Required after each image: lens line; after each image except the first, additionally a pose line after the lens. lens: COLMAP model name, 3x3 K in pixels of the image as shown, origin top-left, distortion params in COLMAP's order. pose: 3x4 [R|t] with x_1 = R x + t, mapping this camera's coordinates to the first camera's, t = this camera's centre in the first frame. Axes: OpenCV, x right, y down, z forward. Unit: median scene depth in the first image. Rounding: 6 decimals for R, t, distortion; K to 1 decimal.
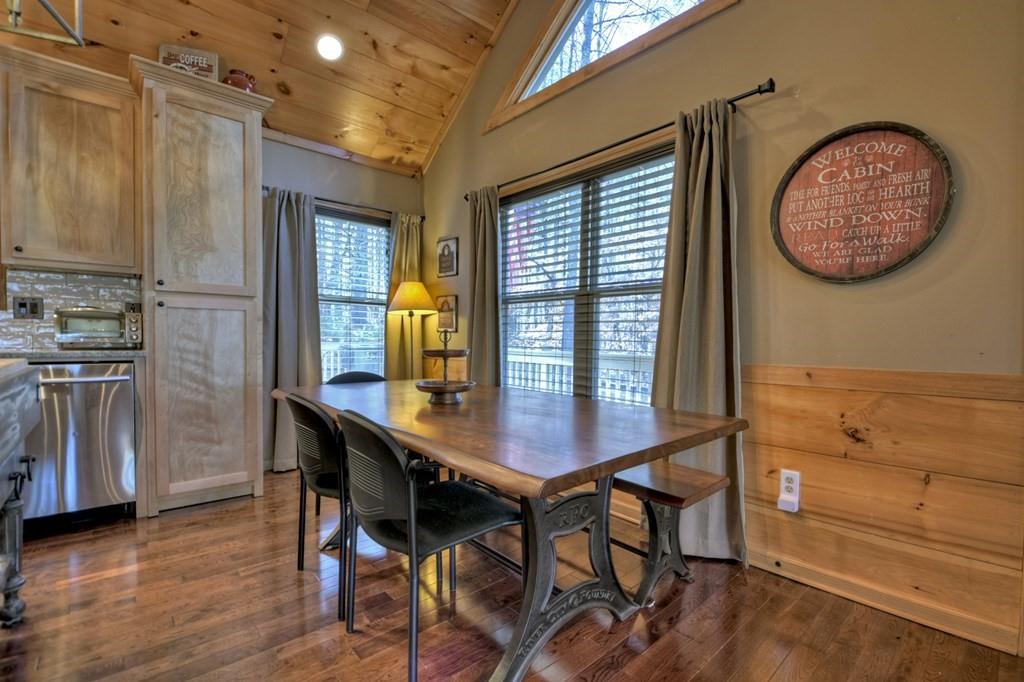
lens RADIAL K [[455.7, 0, 536.0], [0, 455.7, 344.0], [0, 0, 1]] dist [0.001963, -0.008729]
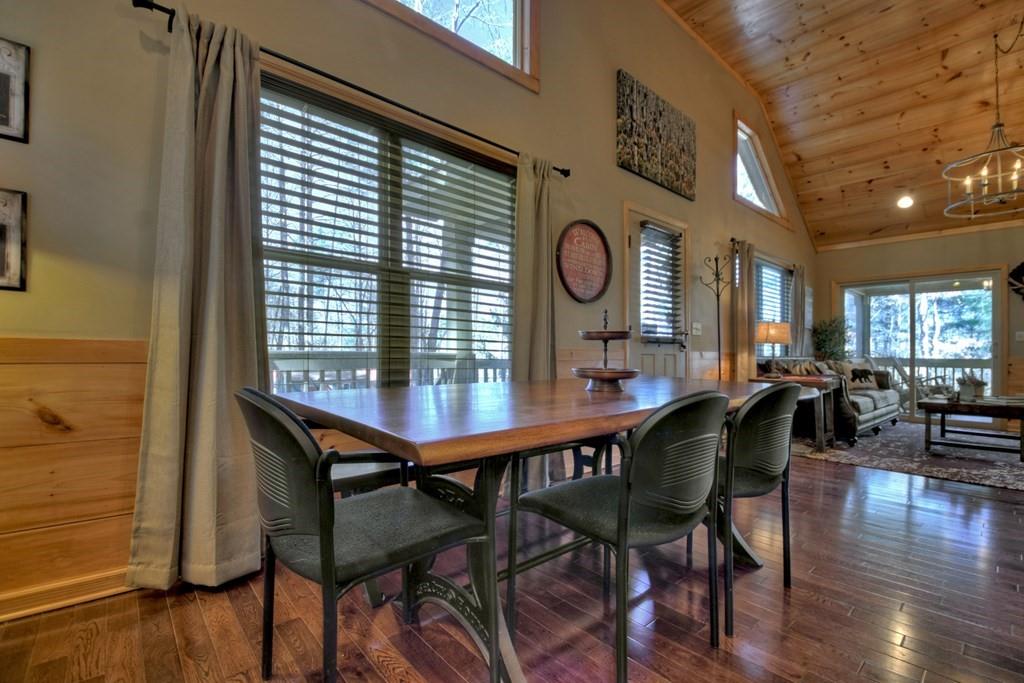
lens RADIAL K [[455.7, 0, 536.0], [0, 455.7, 344.5], [0, 0, 1]] dist [0.001963, -0.008729]
pose [[0.011409, 0.016357, 0.999801, -1.051547], [-0.004510, 0.999857, -0.016307, 0.051093], [-0.999925, -0.004323, 0.011481, 1.085297]]
